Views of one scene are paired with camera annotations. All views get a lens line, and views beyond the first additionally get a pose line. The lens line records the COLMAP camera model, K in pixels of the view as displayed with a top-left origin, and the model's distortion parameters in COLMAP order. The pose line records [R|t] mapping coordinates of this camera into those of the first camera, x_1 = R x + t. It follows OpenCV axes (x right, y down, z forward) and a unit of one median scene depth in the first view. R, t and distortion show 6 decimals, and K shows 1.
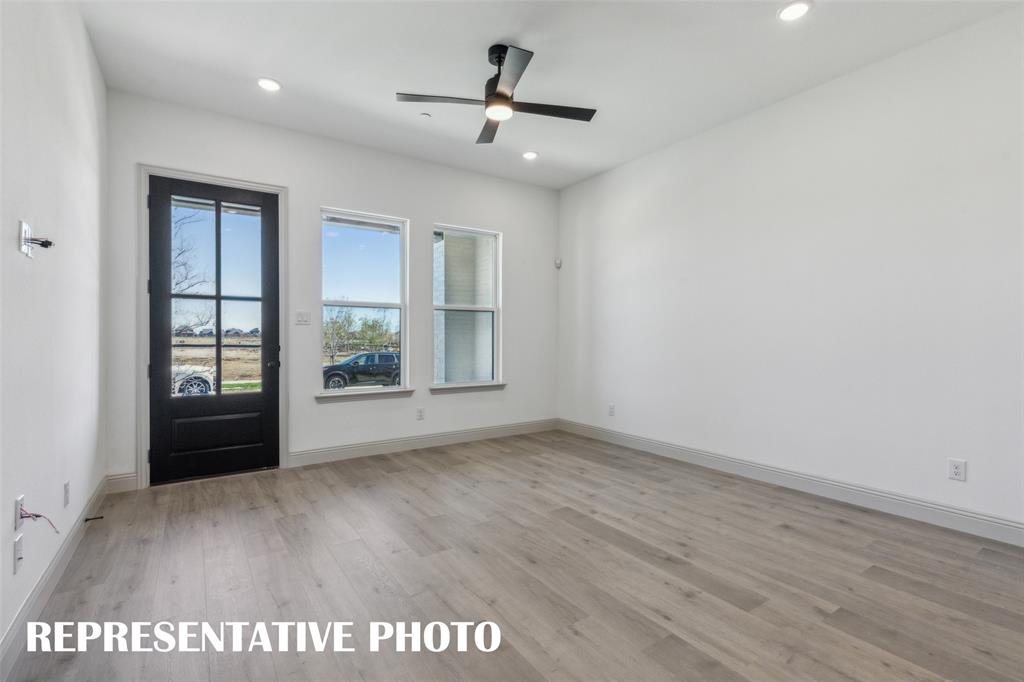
lens RADIAL K [[471.0, 0, 513.8], [0, 471.0, 338.0], [0, 0, 1]] dist [0.006648, -0.000131]
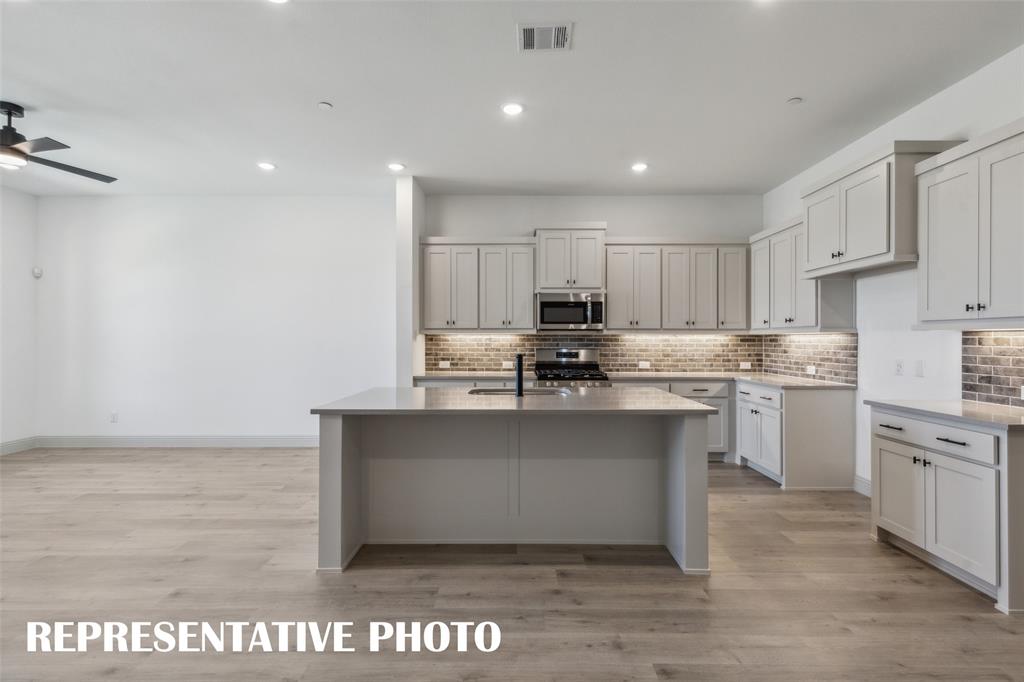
lens RADIAL K [[471.0, 0, 513.8], [0, 471.0, 338.0], [0, 0, 1]] dist [0.006648, -0.000131]
pose [[0.567606, 0.001400, 0.823299, -0.223631], [0.001633, 0.999995, -0.002826, -0.034572], [-0.823299, 0.002948, 0.567601, -0.506704]]
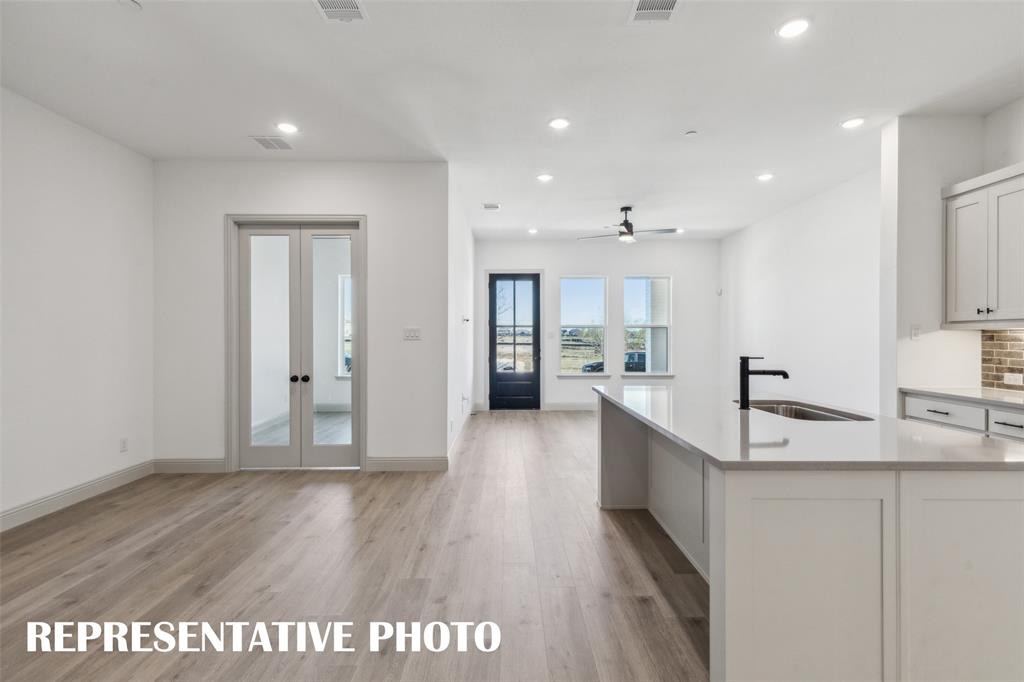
lens RADIAL K [[471.0, 0, 513.8], [0, 471.0, 338.0], [0, 0, 1]] dist [0.006648, -0.000131]
pose [[0.831965, 0.000814, -0.554827, 0.551352], [0.000496, 0.999997, 0.002211, -0.036989], [0.554827, -0.002115, 0.831963, -0.771920]]
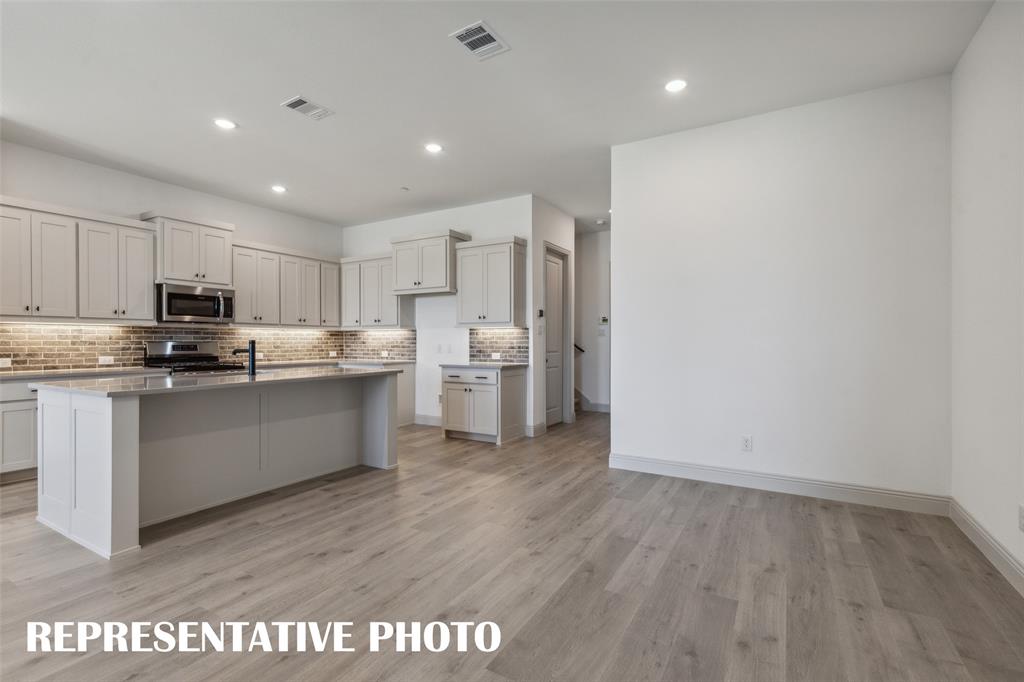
lens RADIAL K [[471.0, 0, 513.8], [0, 471.0, 338.0], [0, 0, 1]] dist [0.006648, -0.000131]
pose [[-0.428314, 0.005474, 0.903614, -0.666580], [0.002675, 0.999985, -0.004790, -0.007212], [-0.903626, 0.000365, -0.428322, -0.121339]]
